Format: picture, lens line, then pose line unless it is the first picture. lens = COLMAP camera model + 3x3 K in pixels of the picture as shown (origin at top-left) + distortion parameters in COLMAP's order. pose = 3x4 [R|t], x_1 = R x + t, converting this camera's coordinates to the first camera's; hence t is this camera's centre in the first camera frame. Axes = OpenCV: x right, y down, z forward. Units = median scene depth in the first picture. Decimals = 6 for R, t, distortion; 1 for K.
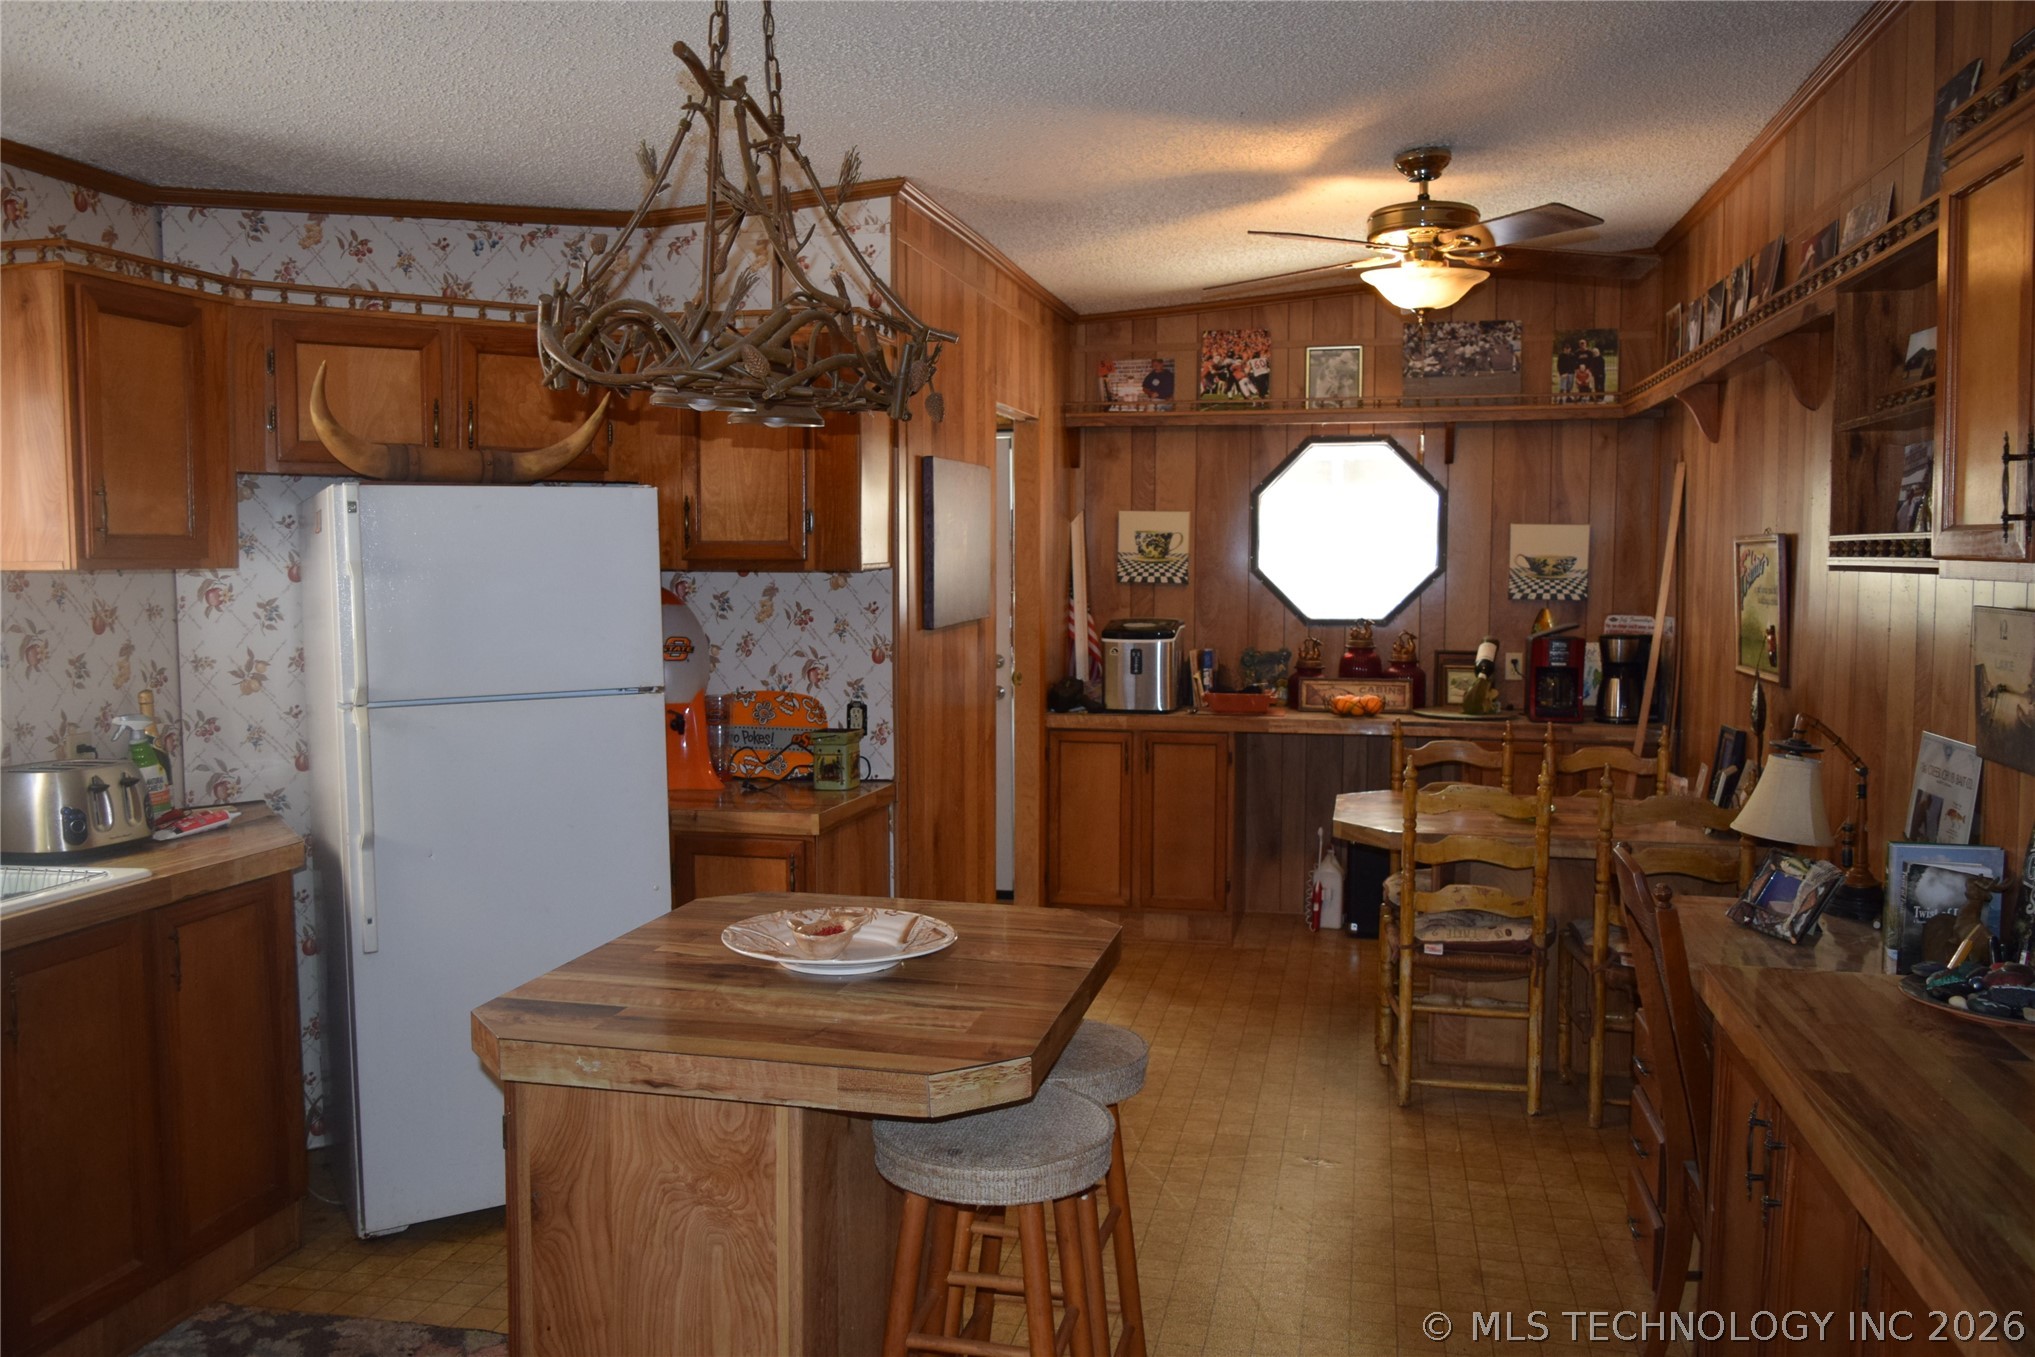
lens RADIAL K [[1586.8, 0, 1030.3], [0, 1586.8, 679.6], [0, 0, 1]] dist [-0.019769, 0.016319]
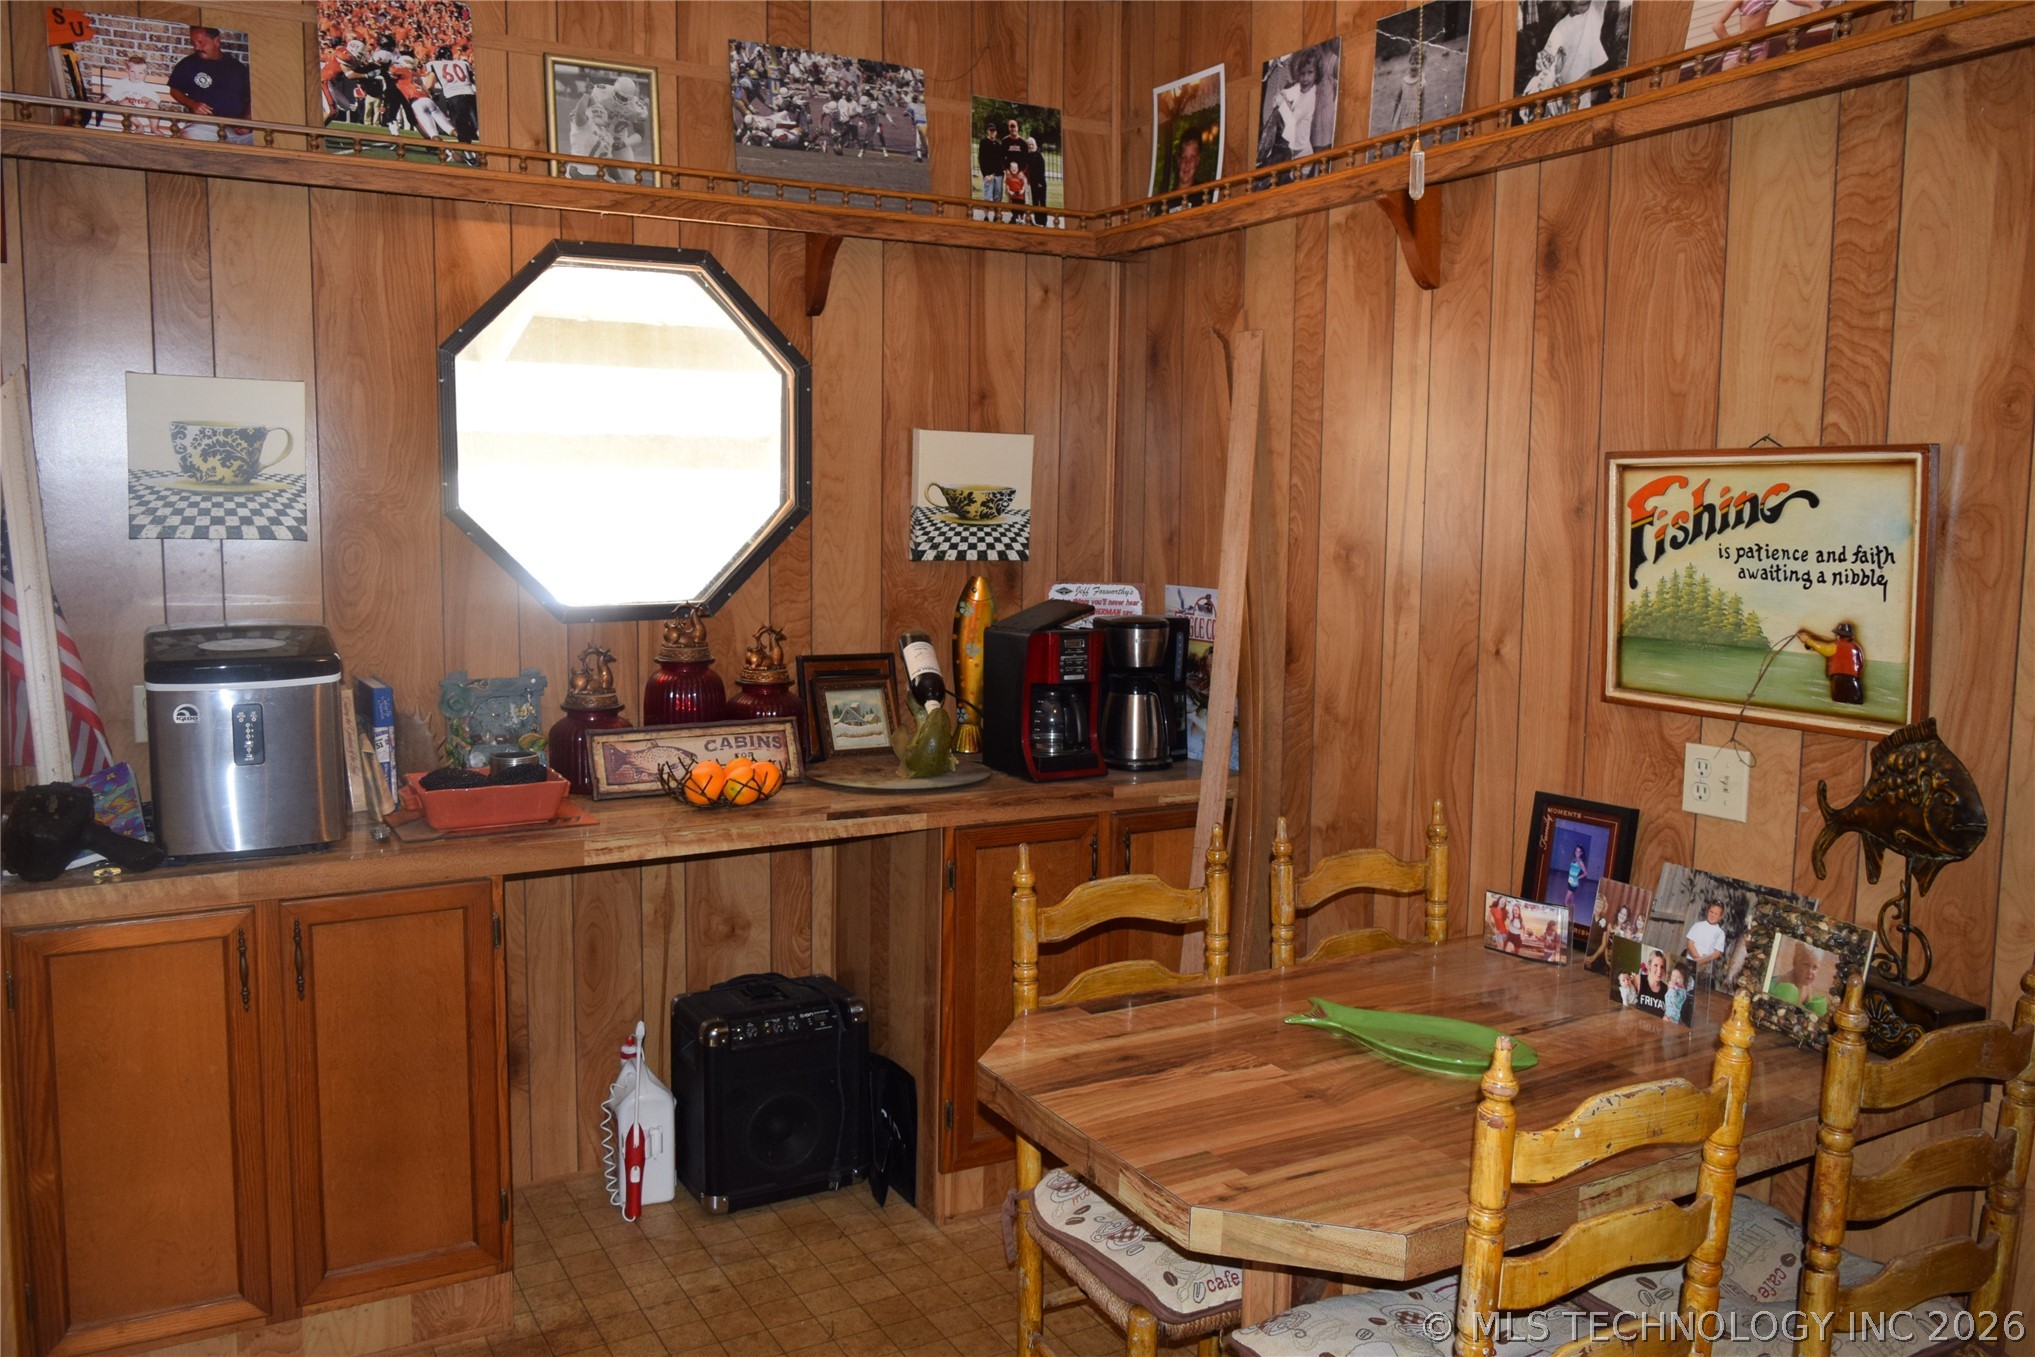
lens RADIAL K [[1586.8, 0, 1024.7], [0, 1586.8, 672.1], [0, 0, 1]] dist [-0.019769, 0.016319]
pose [[0.753009, -0.066797, 0.654611, -0.047570], [0.042356, 0.997691, 0.053082, -0.039512], [-0.656645, -0.012244, 0.754100, 0.538995]]
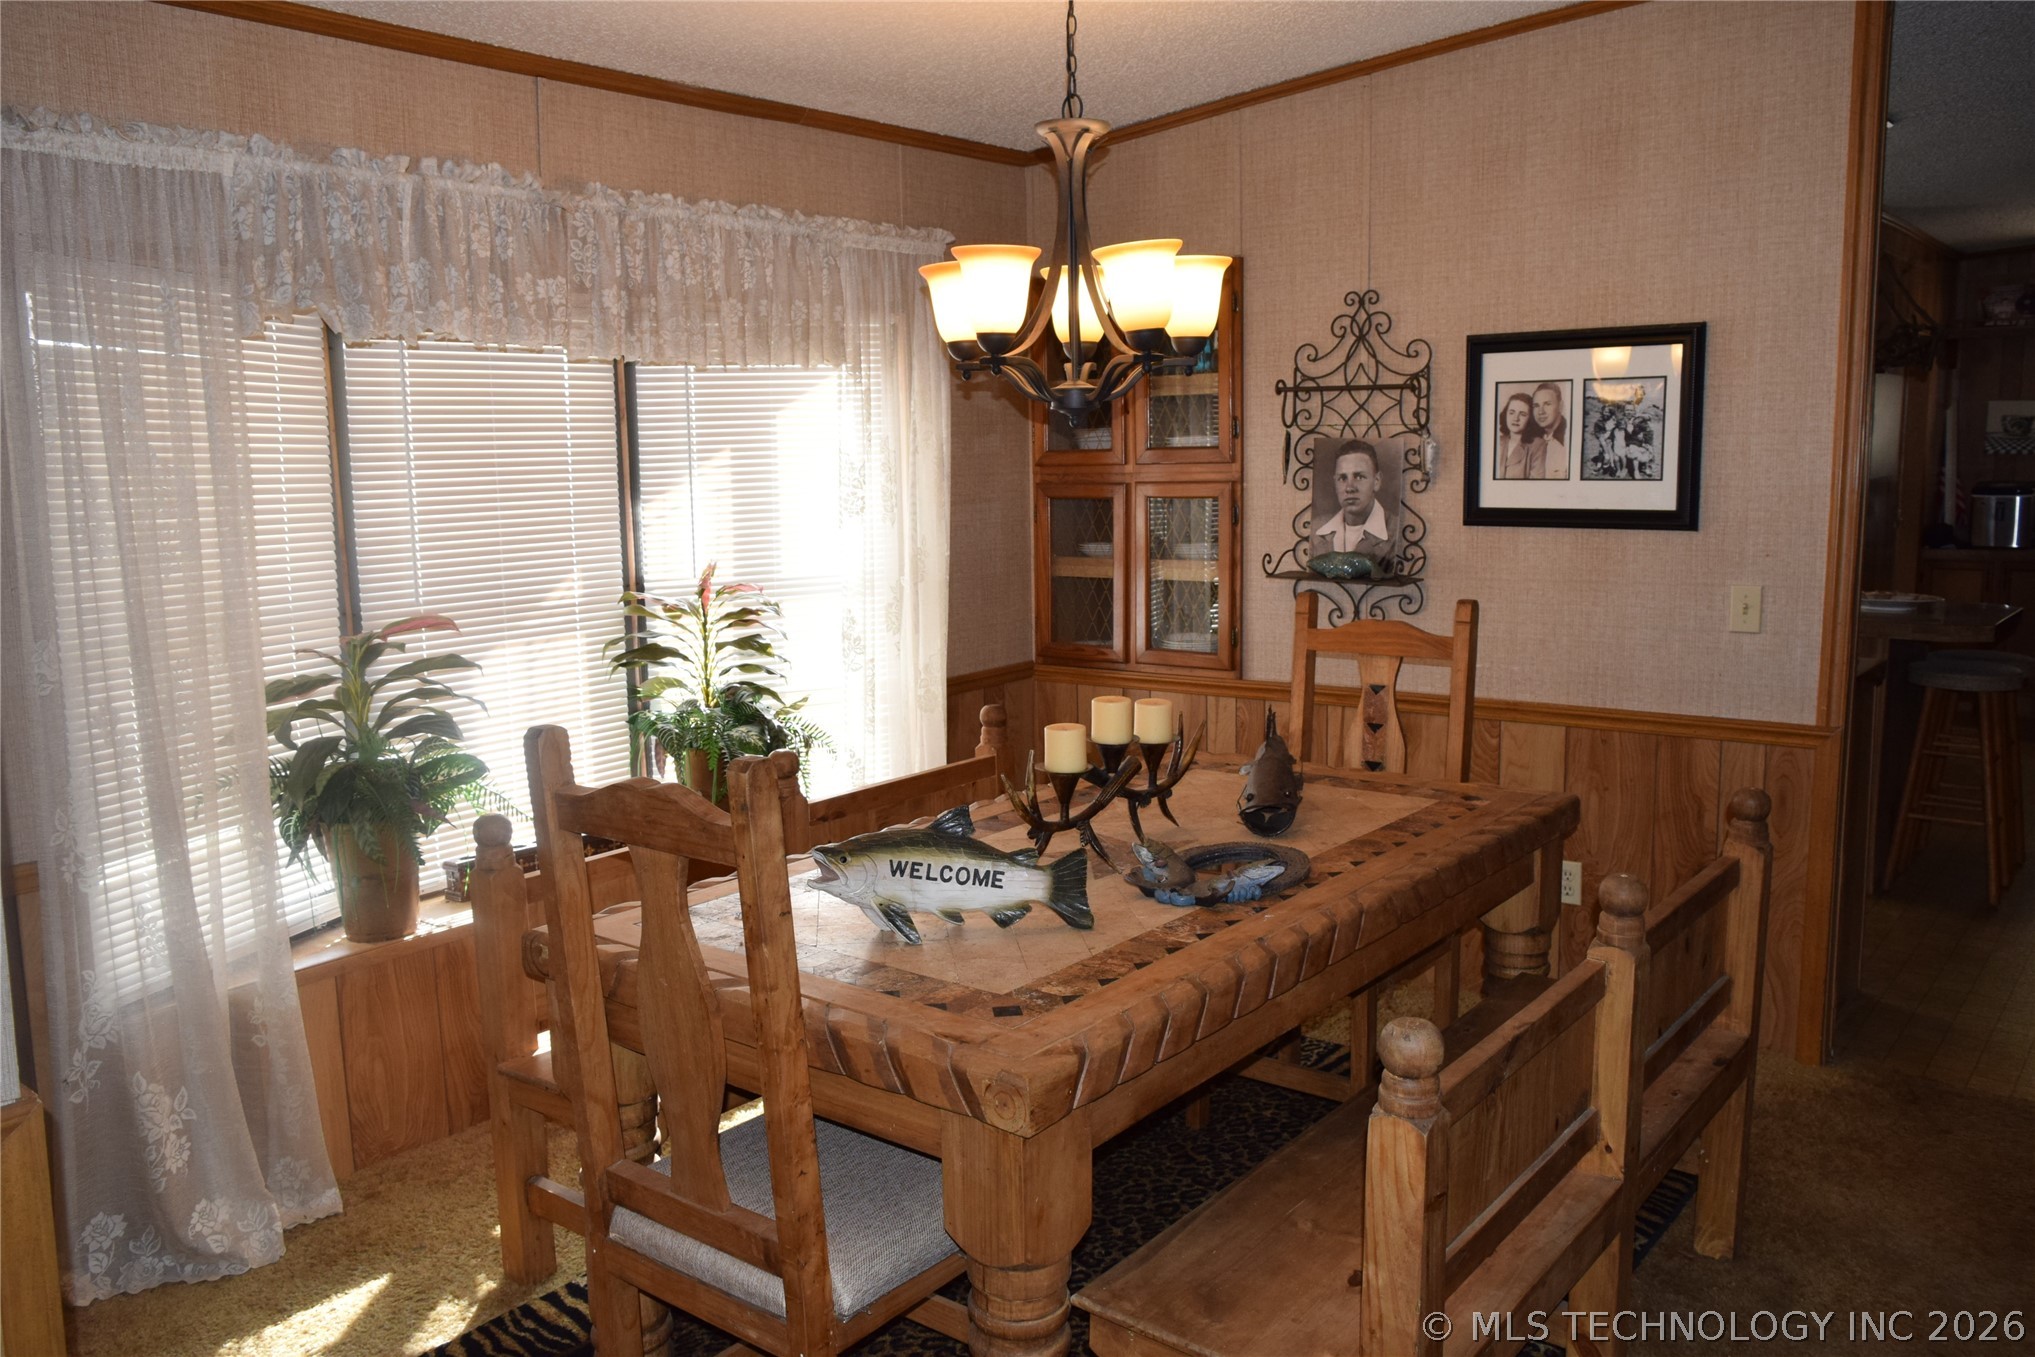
lens RADIAL K [[1586.8, 0, 1016.4], [0, 1586.8, 674.0], [0, 0, 1]] dist [-0.019769, 0.016319]
pose [[0.896892, 0.047994, -0.439637, -0.086903], [-0.019982, 0.997477, 0.068127, 0.051594], [0.441797, -0.052317, 0.895588, -0.591851]]
